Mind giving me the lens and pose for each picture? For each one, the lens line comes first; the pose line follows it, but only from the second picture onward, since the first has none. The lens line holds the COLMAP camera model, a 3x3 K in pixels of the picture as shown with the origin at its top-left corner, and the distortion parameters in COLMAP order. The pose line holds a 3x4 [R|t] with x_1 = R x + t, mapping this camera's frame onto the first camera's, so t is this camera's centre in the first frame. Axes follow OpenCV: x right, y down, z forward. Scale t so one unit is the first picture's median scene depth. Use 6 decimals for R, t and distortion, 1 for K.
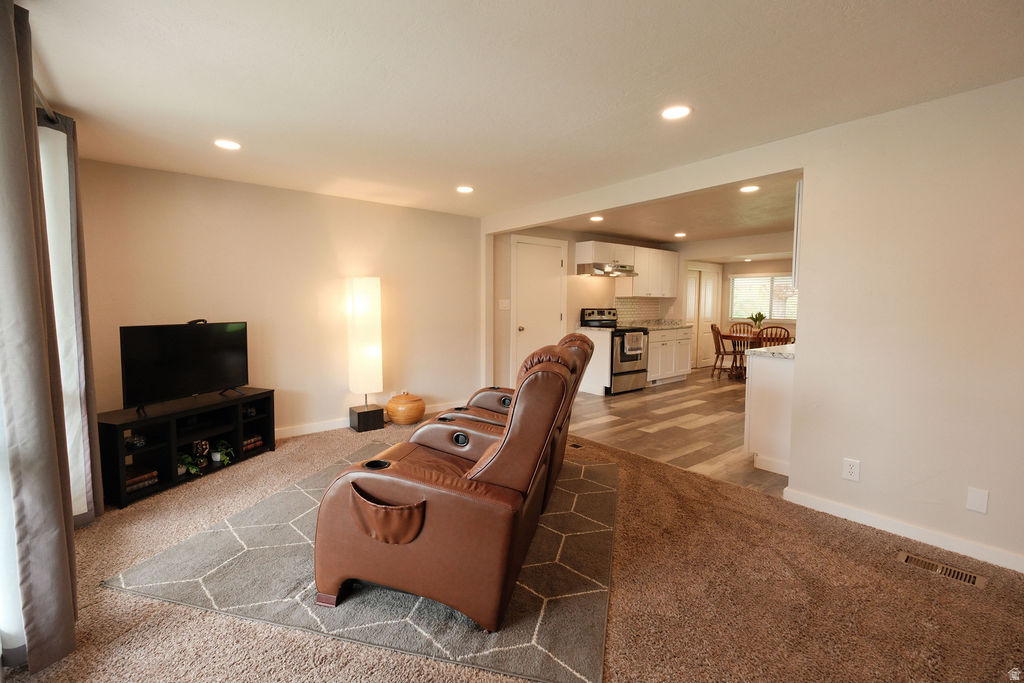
lens RADIAL K [[446.1, 0, 514.1], [0, 446.1, 338.8], [0, 0, 1]] dist [-0.002138, -0.000336]
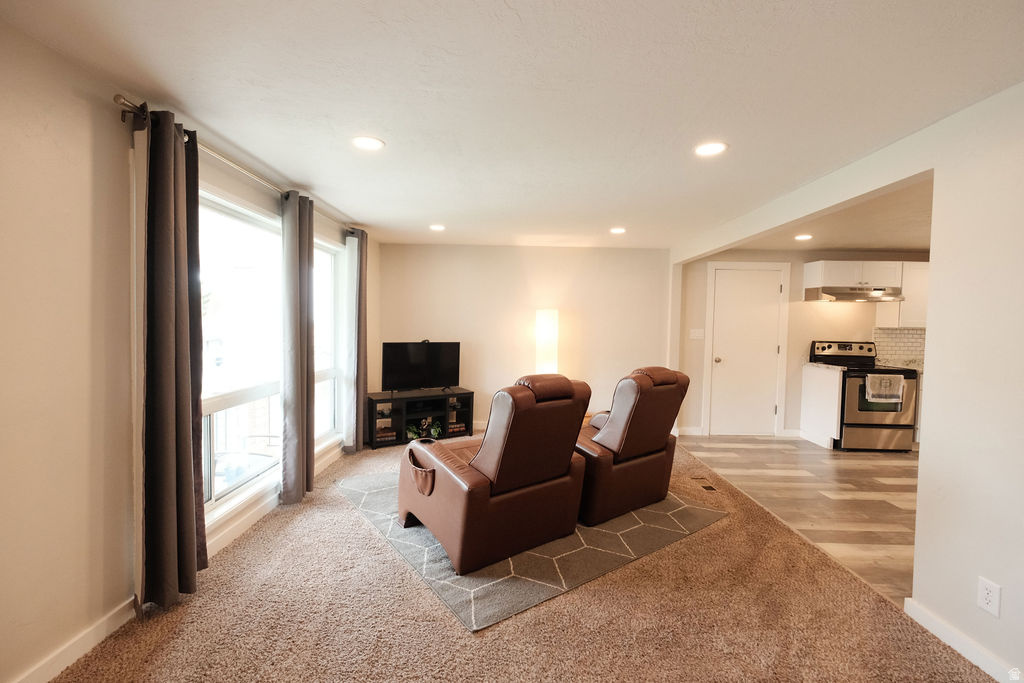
lens RADIAL K [[445.9, 0, 512.5], [0, 445.9, 337.1], [0, 0, 1]] dist [0.001575, 0.000390]
pose [[0.775495, 0.032890, -0.630497, 0.425084], [-0.065817, 0.997413, -0.028922, -0.023232], [0.627914, 0.063926, 0.775653, -0.008802]]
